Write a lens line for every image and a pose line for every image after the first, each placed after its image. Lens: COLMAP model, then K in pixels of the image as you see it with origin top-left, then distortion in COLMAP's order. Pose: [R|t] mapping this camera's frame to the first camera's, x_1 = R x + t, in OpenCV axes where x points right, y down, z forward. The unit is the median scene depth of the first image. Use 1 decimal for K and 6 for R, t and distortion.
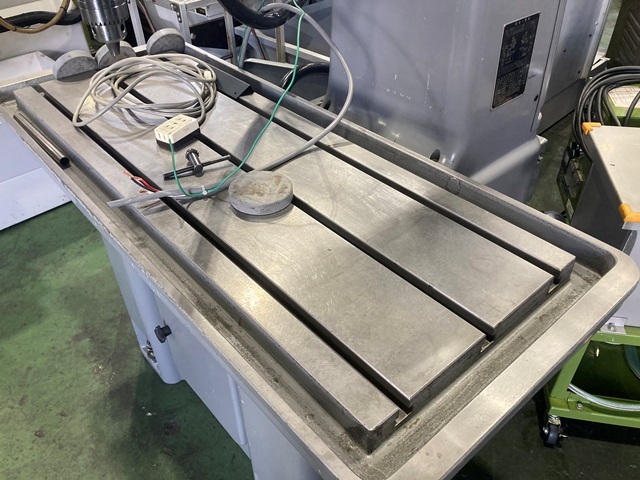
lens RADIAL K [[525.8, 0, 317.4], [0, 525.8, 245.4], [0, 0, 1]] dist [0.039111, -0.041370]
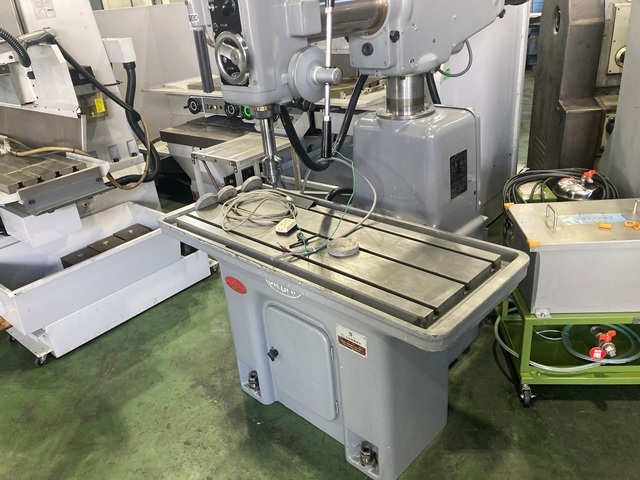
lens RADIAL K [[525.8, 0, 318.2], [0, 525.8, 235.5], [0, 0, 1]] dist [0.039111, -0.041370]
pose [[0.993356, -0.101054, 0.055065, -0.199011], [0.111734, 0.961465, -0.251197, 0.224130], [-0.027558, 0.255681, 0.966368, -0.598373]]
